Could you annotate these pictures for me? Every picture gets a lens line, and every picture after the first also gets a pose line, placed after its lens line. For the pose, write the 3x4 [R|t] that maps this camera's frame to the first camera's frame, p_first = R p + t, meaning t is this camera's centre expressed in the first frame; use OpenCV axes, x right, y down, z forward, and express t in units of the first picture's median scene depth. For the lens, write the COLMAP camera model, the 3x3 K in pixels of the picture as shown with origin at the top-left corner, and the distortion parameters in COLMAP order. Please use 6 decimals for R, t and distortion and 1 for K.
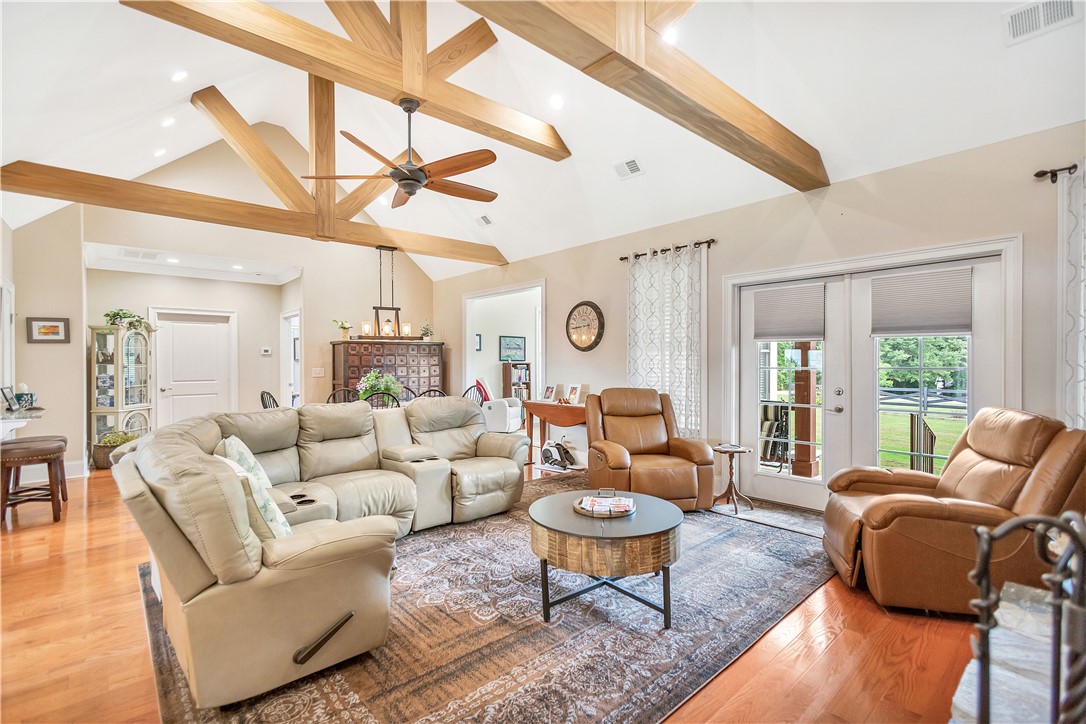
lens RADIAL K [[500.9, 0, 538.8], [0, 500.9, 360.7], [0, 0, 1]] dist [-0.000177, -0.000158]
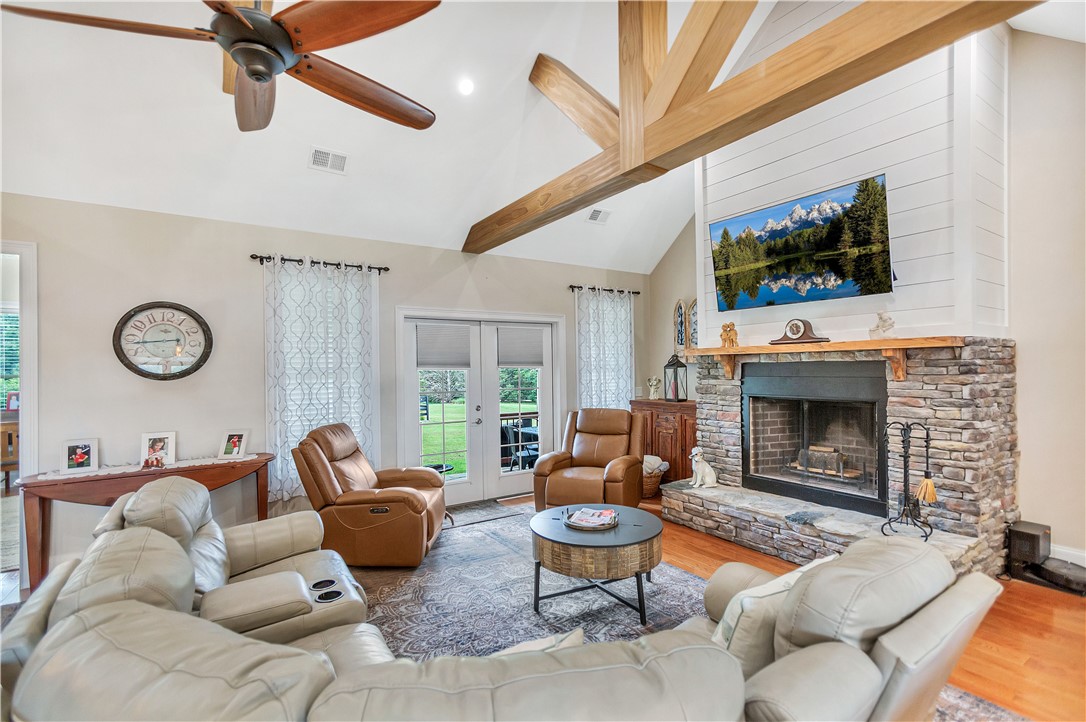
lens RADIAL K [[500.9, 0, 540.1], [0, 500.9, 366.6], [0, 0, 1]] dist [-0.000177, -0.000158]
pose [[0.132035, 0.007559, 0.991216, -0.706411], [0.013880, 0.999859, -0.009474, -0.034724], [-0.991148, 0.015009, 0.131911, 0.658110]]
